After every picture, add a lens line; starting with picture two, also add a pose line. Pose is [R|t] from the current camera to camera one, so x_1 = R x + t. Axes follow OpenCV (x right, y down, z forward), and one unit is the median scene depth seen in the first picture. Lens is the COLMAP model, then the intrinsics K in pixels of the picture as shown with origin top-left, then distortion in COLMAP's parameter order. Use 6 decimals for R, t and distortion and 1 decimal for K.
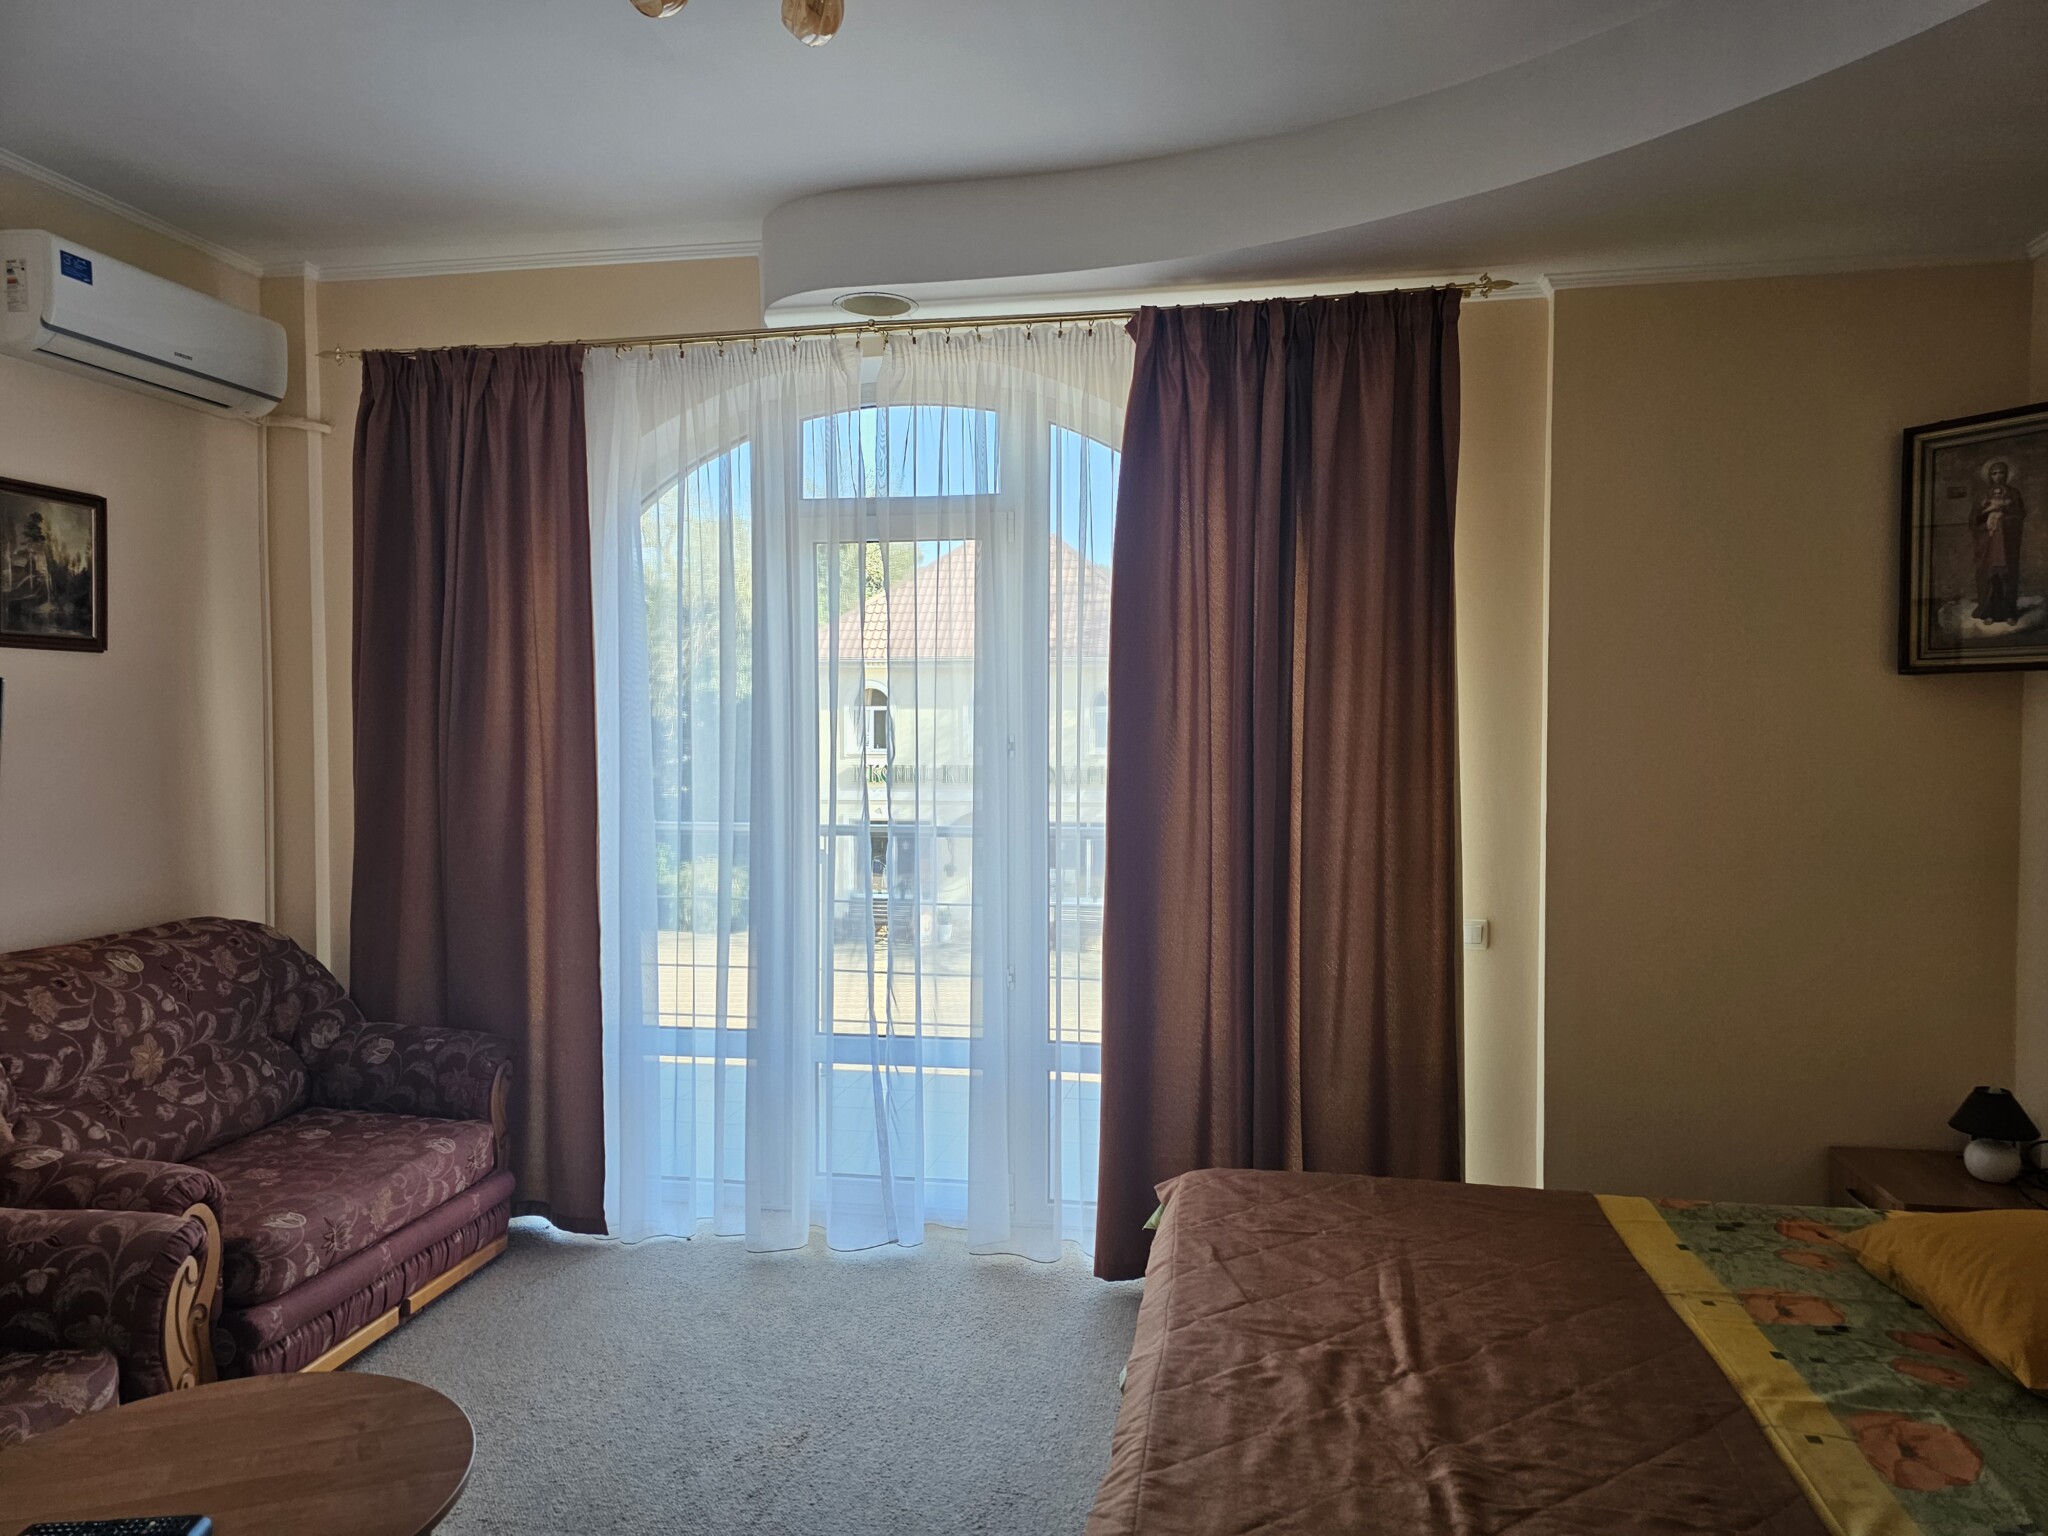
lens RADIAL K [[1365.2, 0, 1017.4], [0, 1365.2, 767.3], [0, 0, 1]] dist [0.046586, -0.034637]
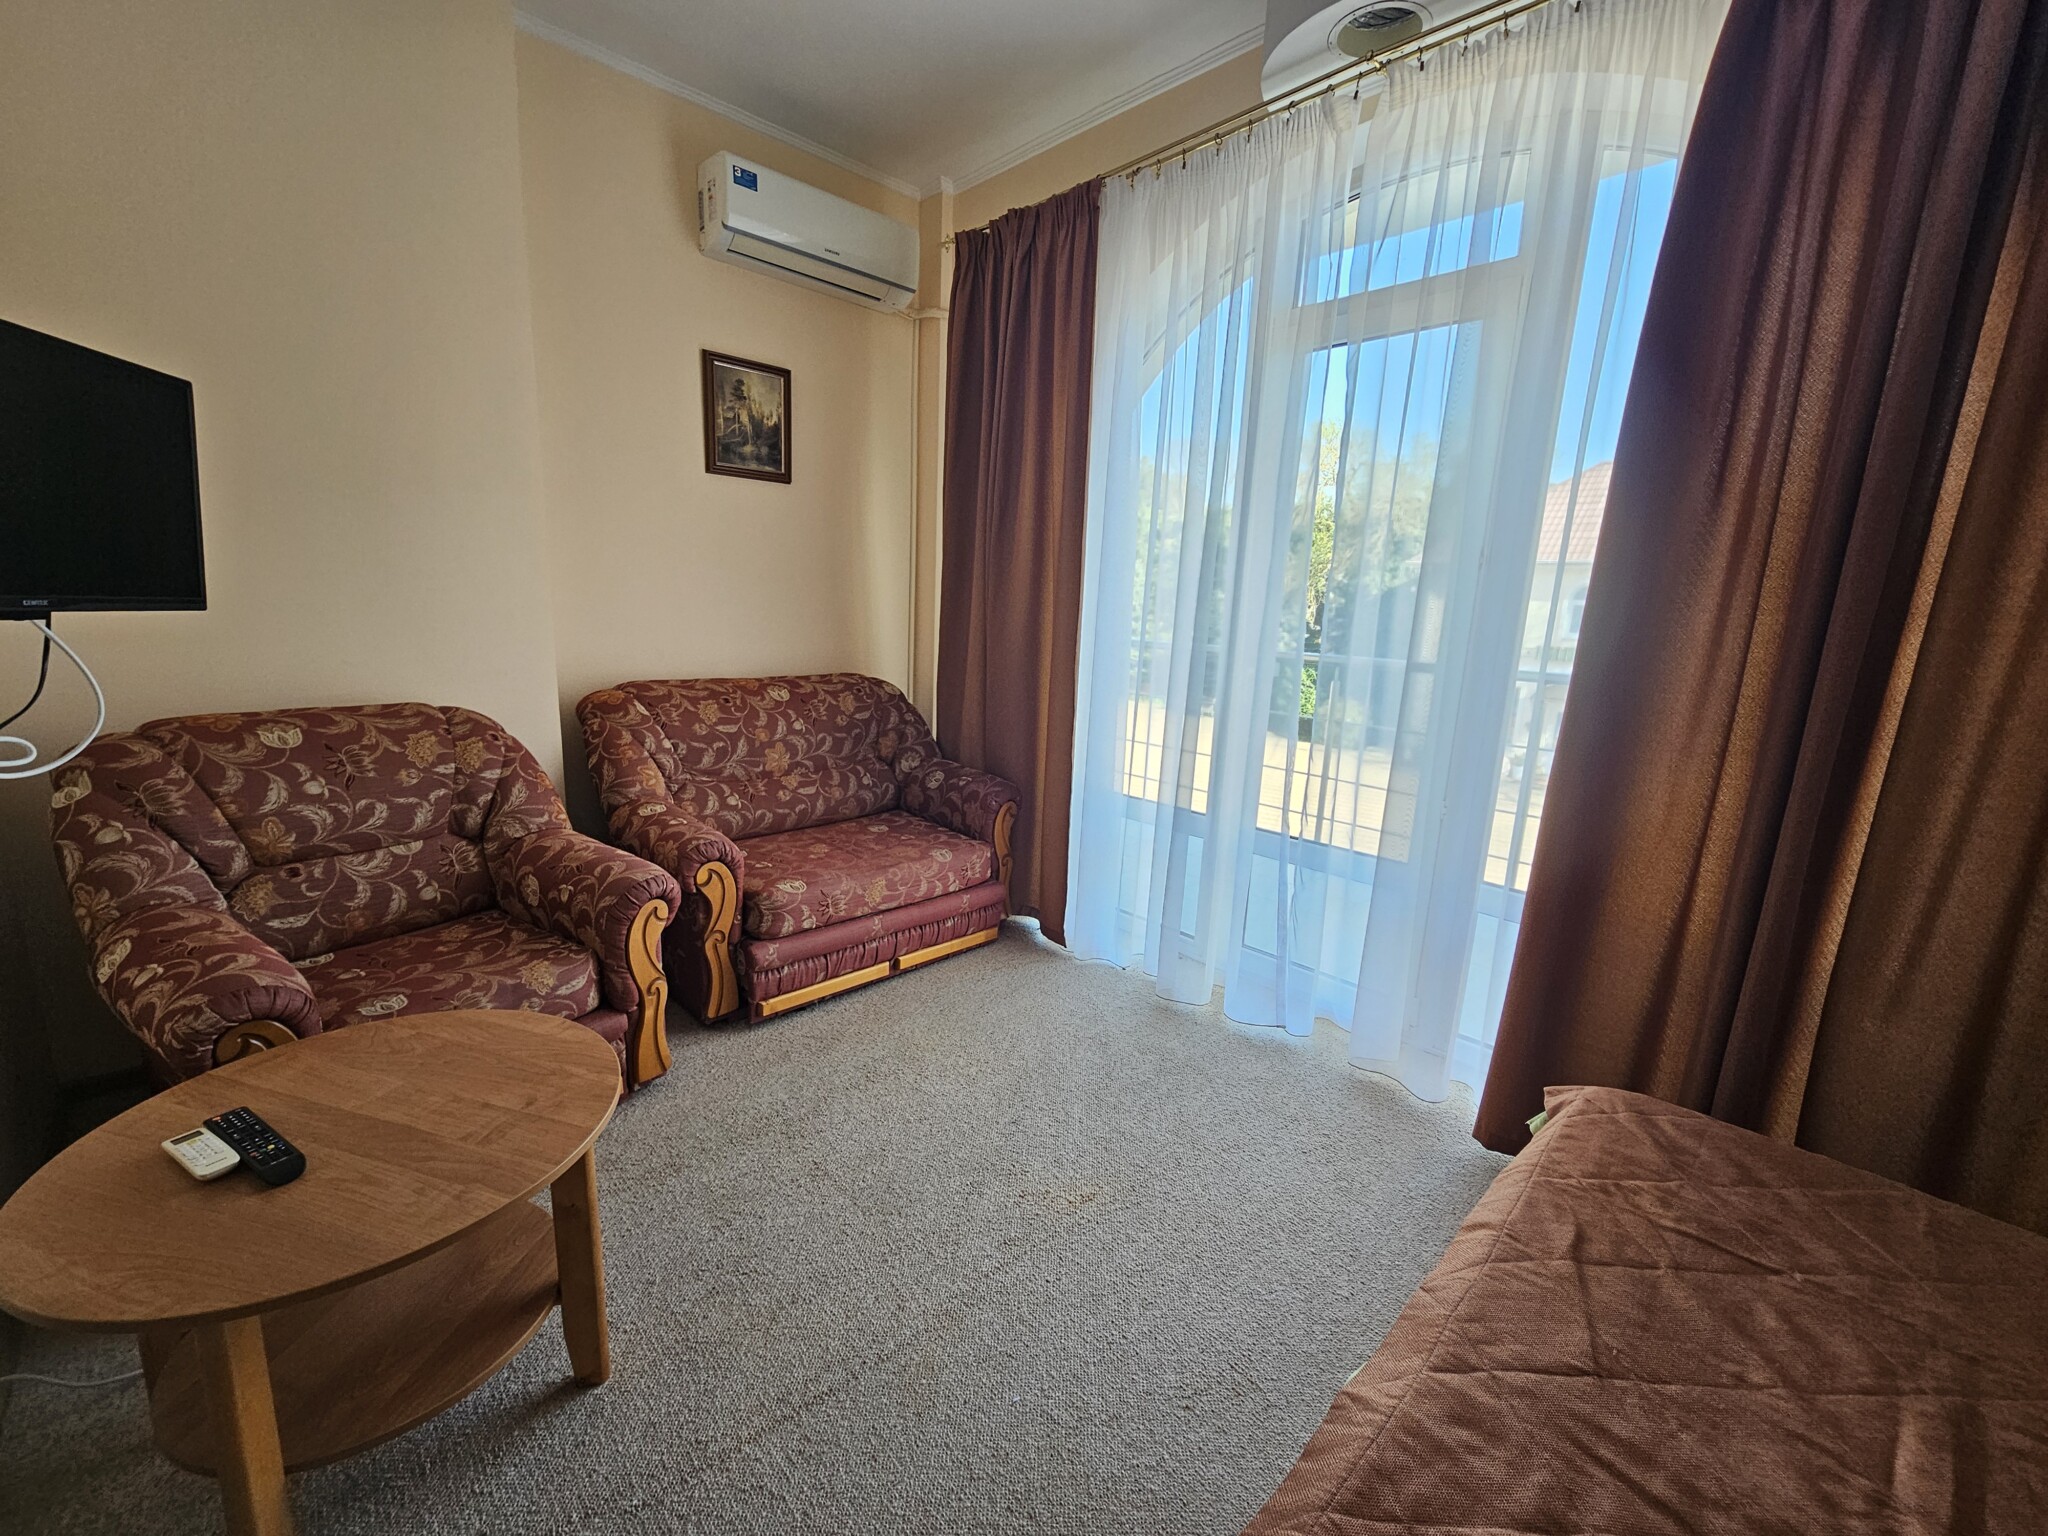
lens RADIAL K [[838.6, 0, 1015.6], [0, 838.6, 781.0], [0, 0, 1]] dist [-0.000056, -0.000430]
pose [[0.812561, 0.155533, -0.561742, 0.089062], [-0.058738, 0.980685, 0.186563, 0.049226], [0.579909, -0.118598, 0.806003, 0.405653]]
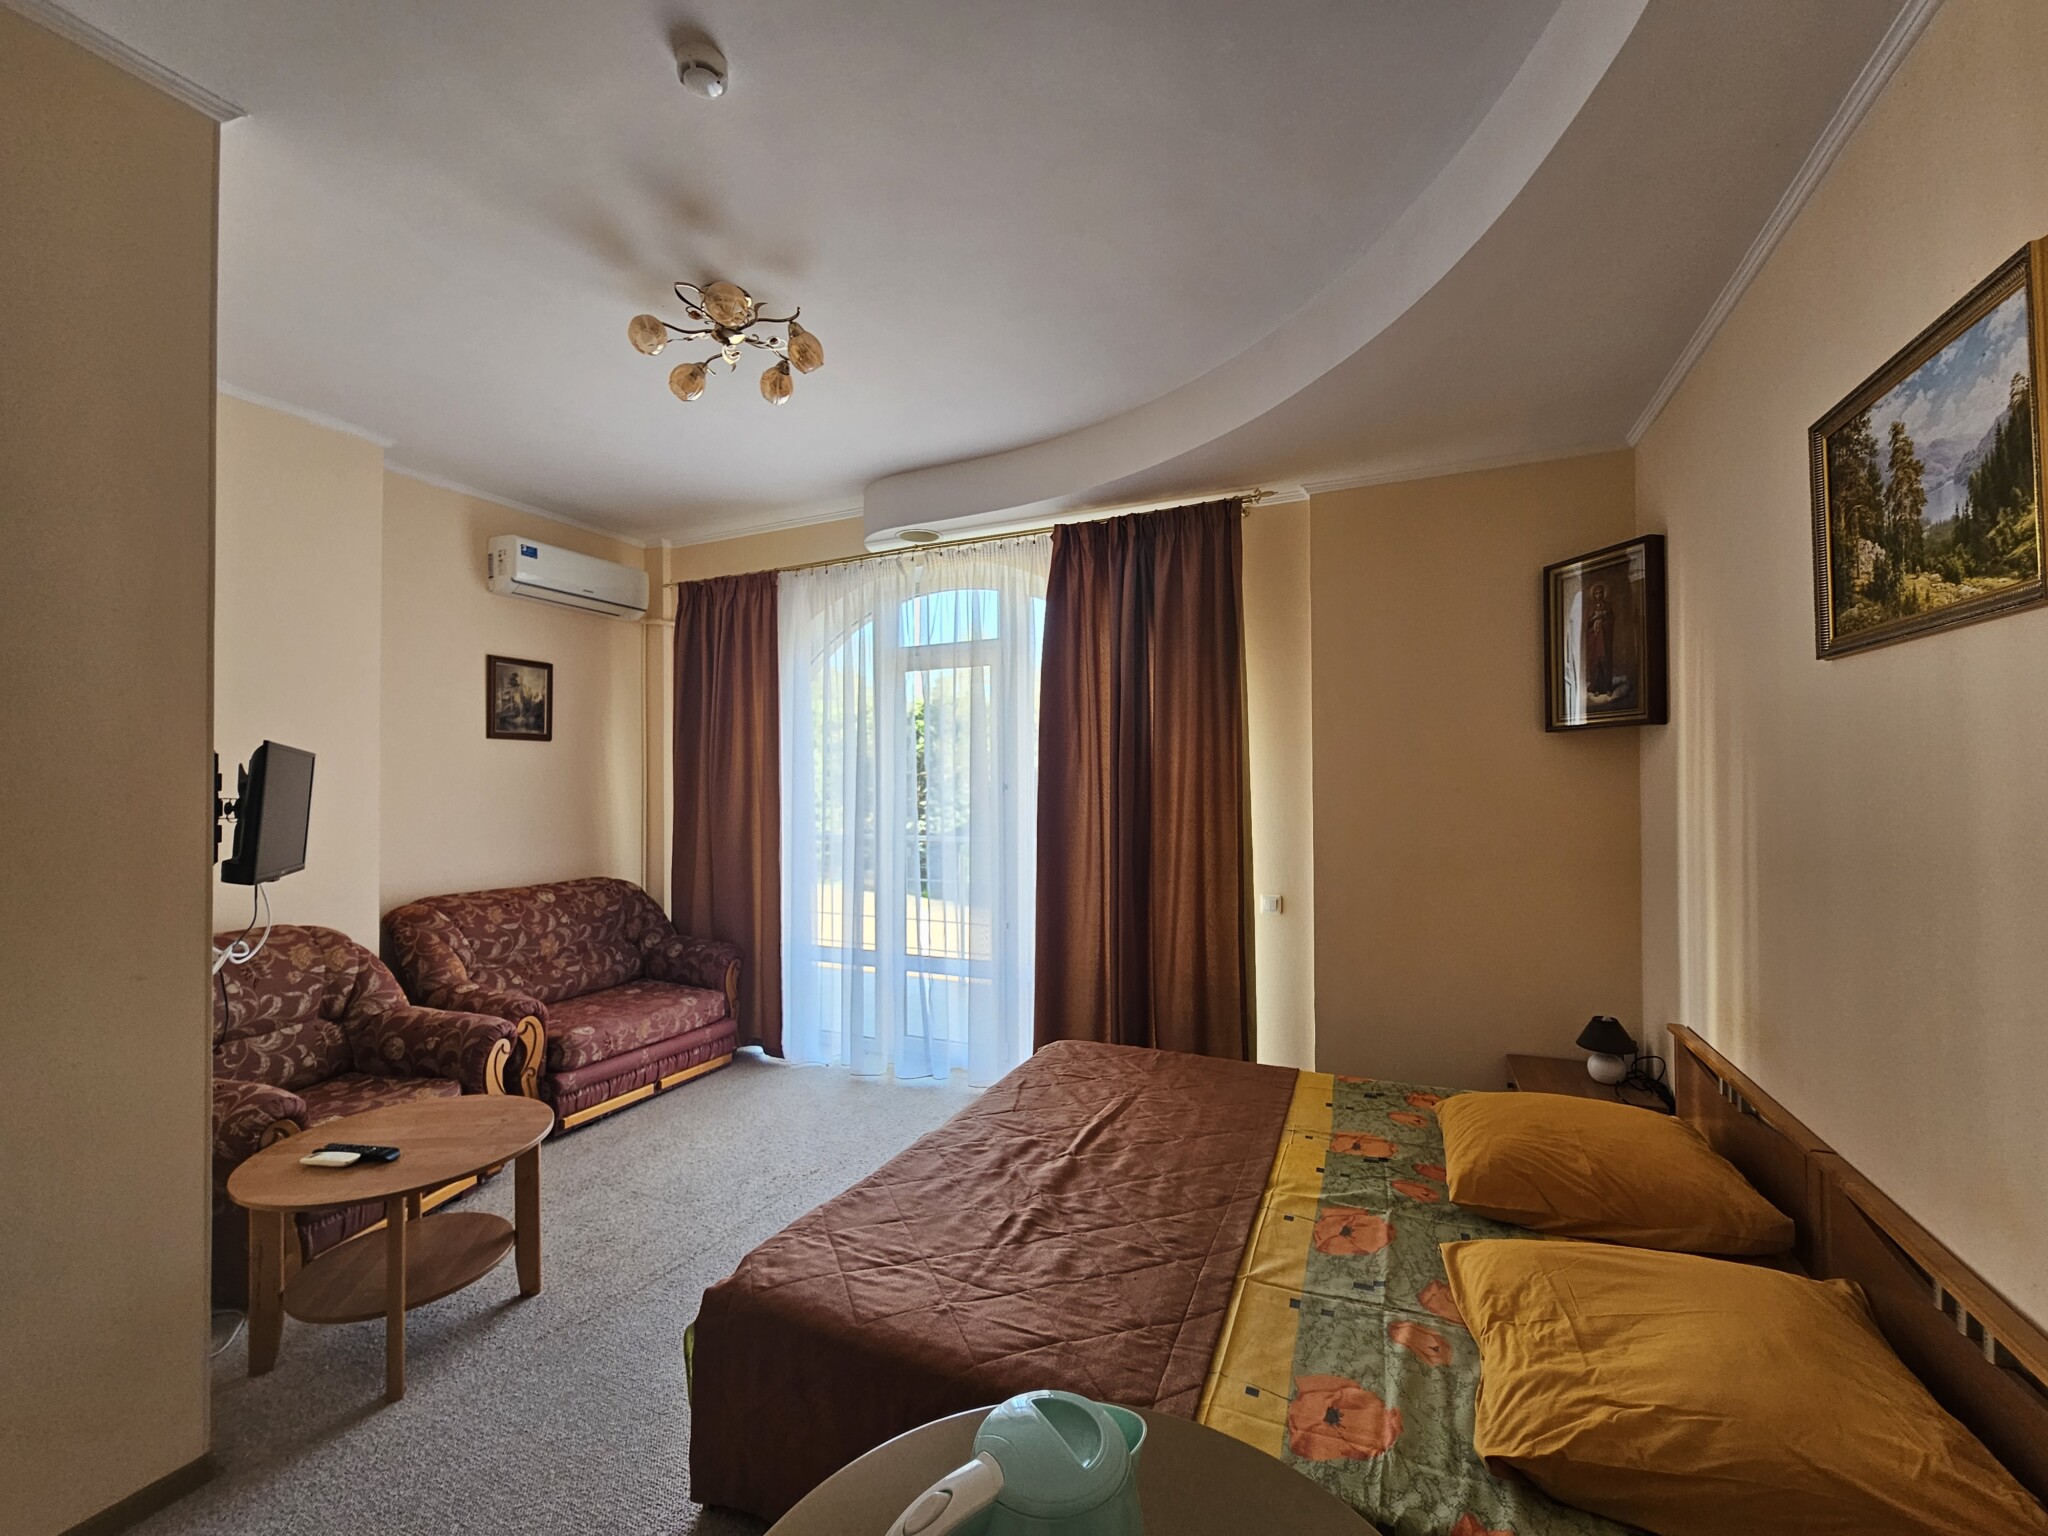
lens RADIAL K [[838.6, 0, 1015.6], [0, 838.6, 781.0], [0, 0, 1]] dist [-0.000056, -0.000430]
pose [[0.969258, -0.007059, -0.245947, 0.300338], [-0.002260, 0.999291, -0.037589, 0.018889], [0.246038, 0.036990, 0.968554, -0.000782]]
